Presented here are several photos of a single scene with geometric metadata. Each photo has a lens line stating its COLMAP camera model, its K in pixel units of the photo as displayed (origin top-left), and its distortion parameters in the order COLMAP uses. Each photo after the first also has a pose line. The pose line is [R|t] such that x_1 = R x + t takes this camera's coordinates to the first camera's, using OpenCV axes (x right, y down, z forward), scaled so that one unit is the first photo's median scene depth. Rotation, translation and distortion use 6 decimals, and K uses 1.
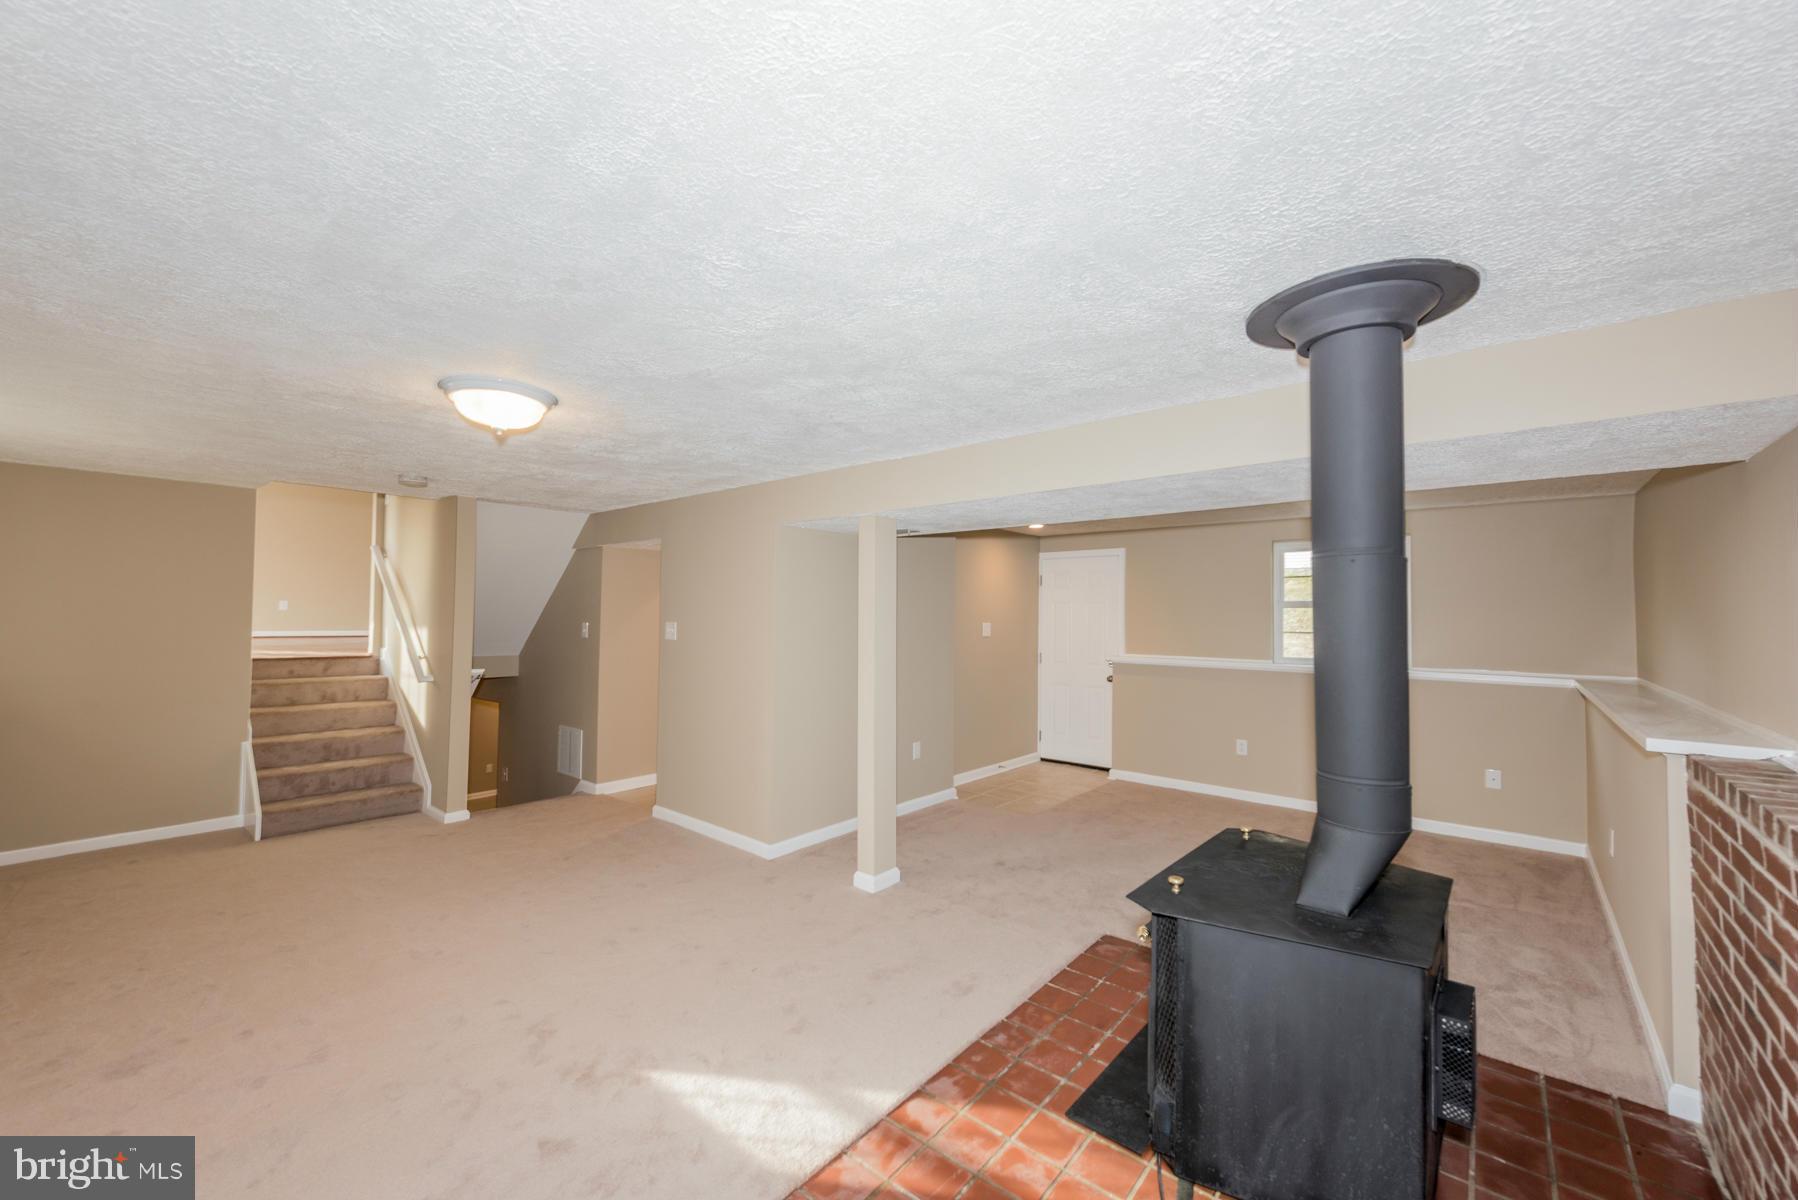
lens RADIAL K [[722.3, 0, 899.1], [0, 722.3, 597.9], [0, 0, 1]] dist [0.002274, 0.000014]
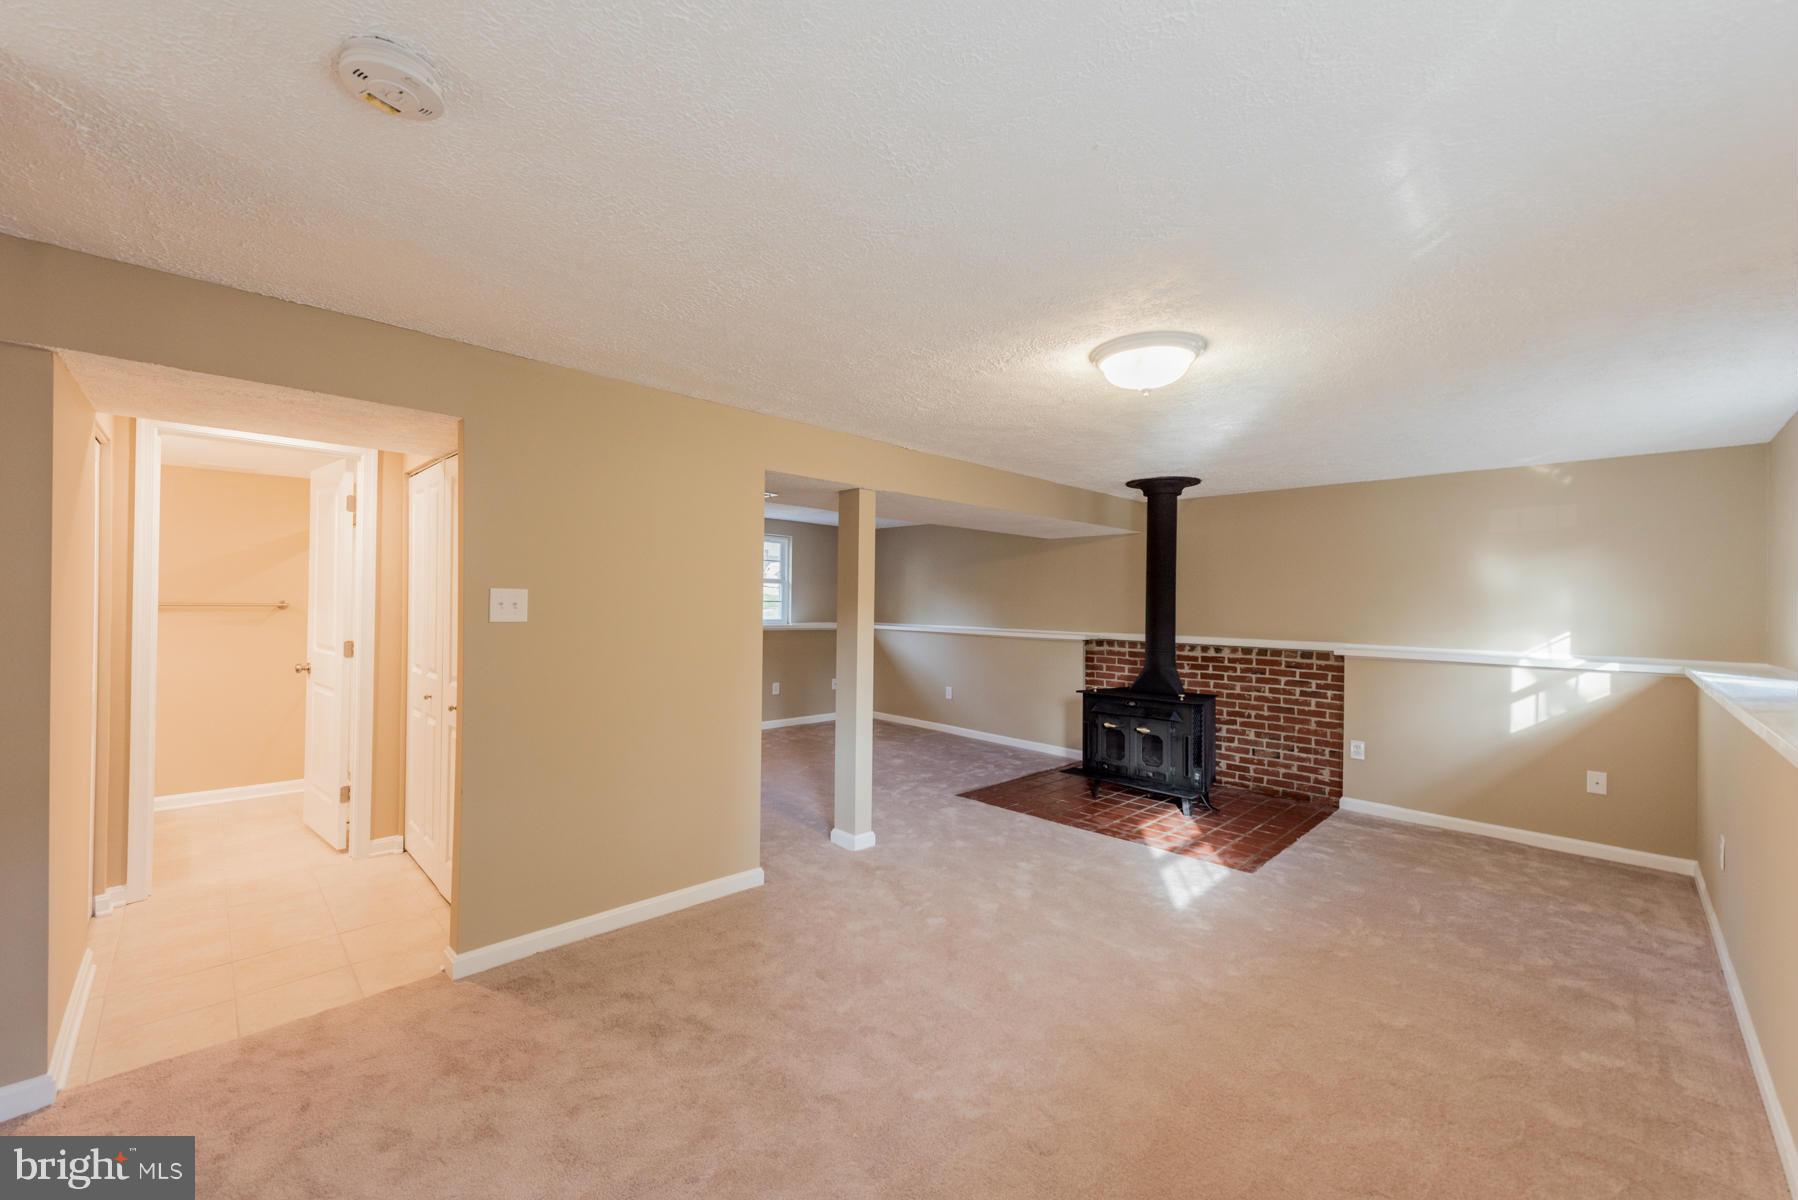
lens RADIAL K [[722.3, 0, 899.1], [0, 722.3, 597.9], [0, 0, 1]] dist [0.002274, 0.000014]
pose [[0.056670, -0.001557, 0.998392, -1.818541], [-0.044197, 0.999015, 0.004067, 0.057377], [-0.997414, -0.044357, 0.056545, 1.507229]]
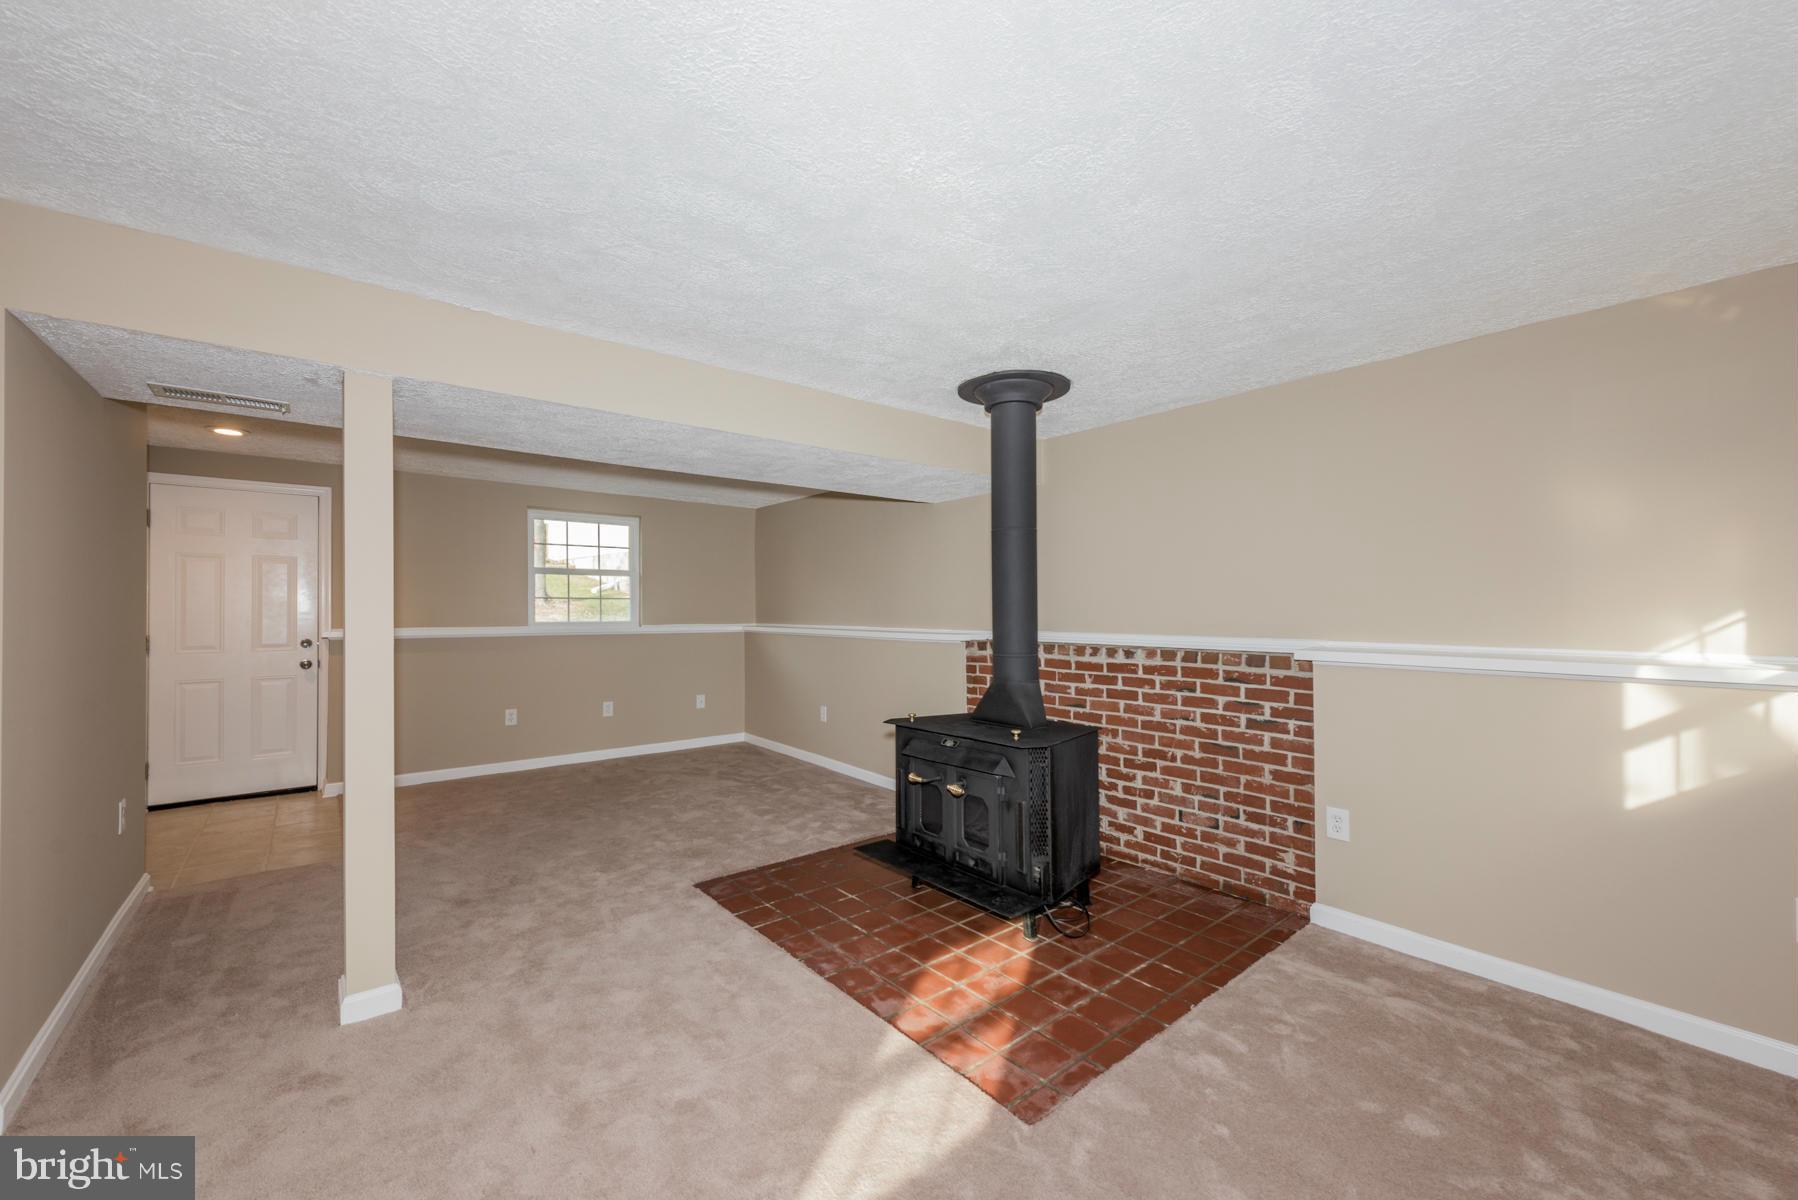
lens RADIAL K [[714.0, 0, 899.0], [0, 714.0, 600.0], [0, 0, 1]] dist [-0.000042, -0.000774]
pose [[0.158744, -0.002257, 0.987317, -0.927666], [-0.019938, 0.999786, 0.005492, 0.080867], [-0.987118, -0.020557, 0.158665, 0.808050]]
